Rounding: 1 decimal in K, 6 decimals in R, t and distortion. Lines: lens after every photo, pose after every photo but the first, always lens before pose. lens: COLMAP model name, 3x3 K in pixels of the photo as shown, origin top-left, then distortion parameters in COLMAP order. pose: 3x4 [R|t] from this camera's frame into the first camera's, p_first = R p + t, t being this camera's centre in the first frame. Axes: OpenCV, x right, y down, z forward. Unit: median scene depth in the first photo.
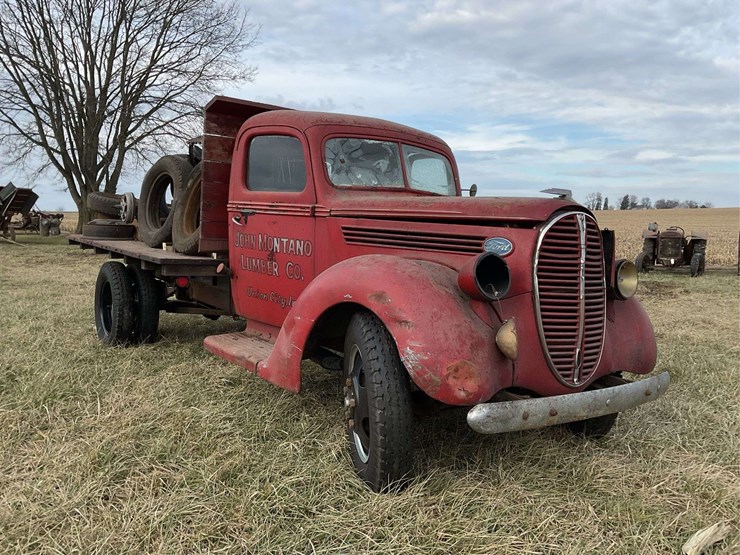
lens RADIAL K [[683.1, 0, 370.0], [0, 683.1, 277.5], [0, 0, 1]] dist [0.052450, -0.000619]
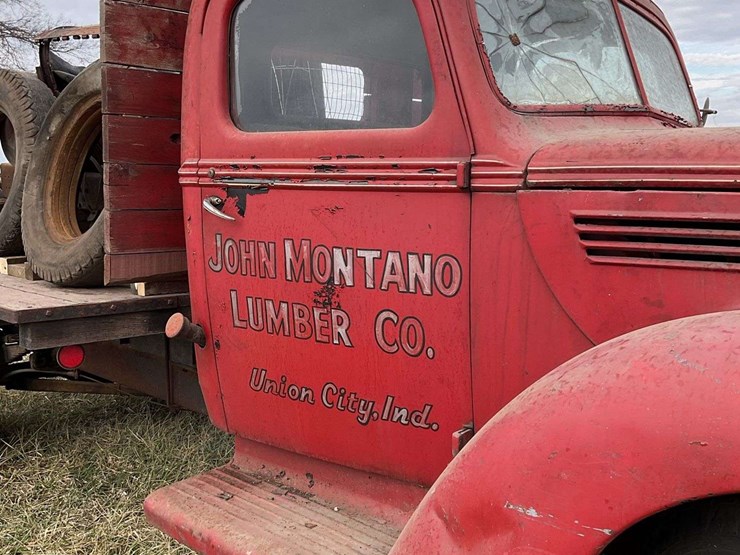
lens RADIAL K [[908.5, 0, 370.0], [0, 908.5, 277.5], [0, 0, 1]] dist [0.082504, -0.003302]
pose [[0.989243, -0.064181, 0.131450, -0.180843], [0.060580, 0.997675, 0.031219, -0.054443], [-0.133148, -0.022920, 0.990831, 0.464679]]
